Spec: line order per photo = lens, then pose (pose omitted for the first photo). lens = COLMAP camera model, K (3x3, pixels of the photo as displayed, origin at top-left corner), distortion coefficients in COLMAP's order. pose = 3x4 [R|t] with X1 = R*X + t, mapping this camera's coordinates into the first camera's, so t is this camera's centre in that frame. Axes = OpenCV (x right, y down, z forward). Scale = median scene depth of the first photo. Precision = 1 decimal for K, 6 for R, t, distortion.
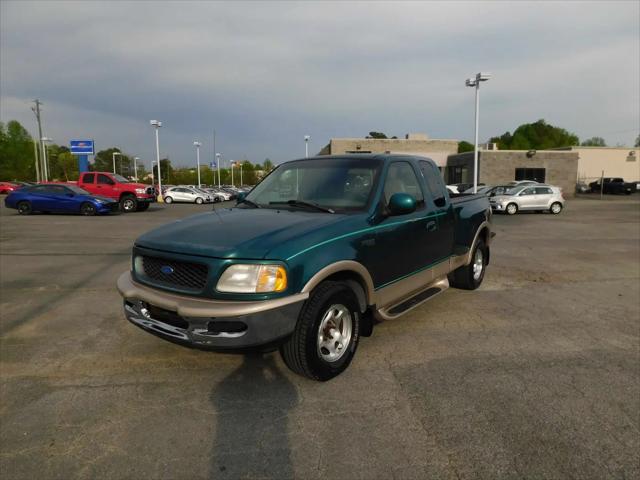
lens RADIAL K [[425.5, 0, 318.3], [0, 425.5, 237.8], [0, 0, 1]] dist [-0.072389, 0.059585]
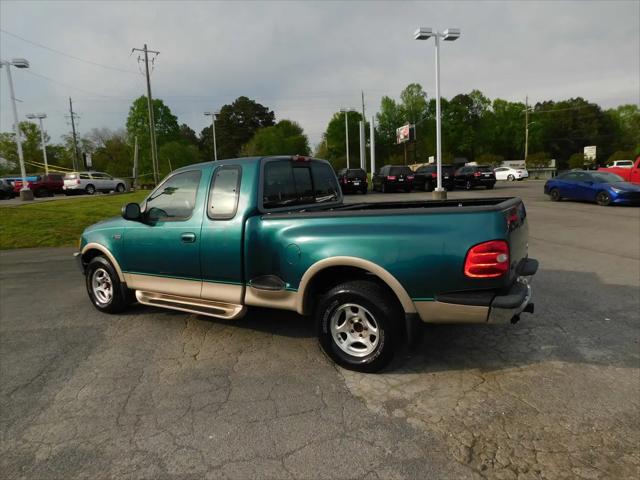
lens RADIAL K [[425.5, 0, 318.5], [0, 425.5, 241.1], [0, 0, 1]] dist [-0.072389, 0.059585]
pose [[0.106031, 0.140276, -0.984419, 0.169797], [-0.088801, 0.987380, 0.131133, -0.023027], [0.990390, 0.073513, 0.117150, 0.162648]]
